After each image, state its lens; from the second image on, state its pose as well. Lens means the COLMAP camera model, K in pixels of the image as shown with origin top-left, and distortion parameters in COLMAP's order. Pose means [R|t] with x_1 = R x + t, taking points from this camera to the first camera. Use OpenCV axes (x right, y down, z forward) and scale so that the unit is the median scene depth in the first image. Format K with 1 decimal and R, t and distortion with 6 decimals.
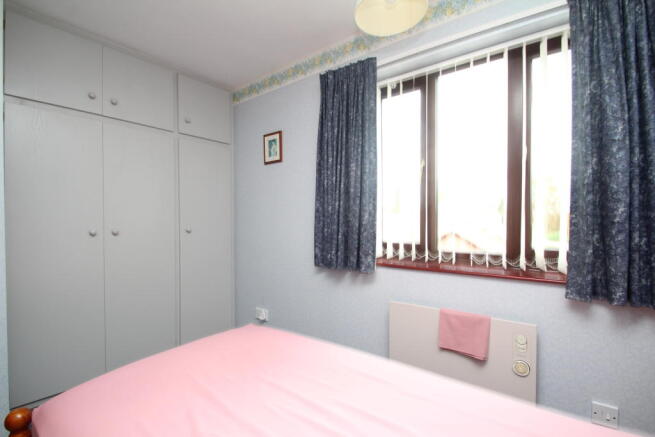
lens RADIAL K [[308.9, 0, 328.4], [0, 308.9, 222.5], [0, 0, 1]] dist [-0.002033, -0.000409]
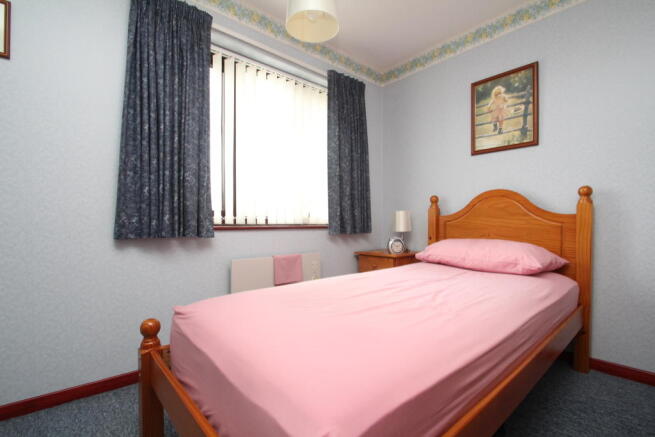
lens RADIAL K [[308.9, 0, 328.4], [0, 308.9, 222.5], [0, 0, 1]] dist [-0.002033, -0.000409]
pose [[0.186040, 0.000966, 0.982542, -0.751116], [0.001543, 0.999998, -0.001276, 0.121541], [-0.982541, 0.001753, 0.186038, 0.460957]]
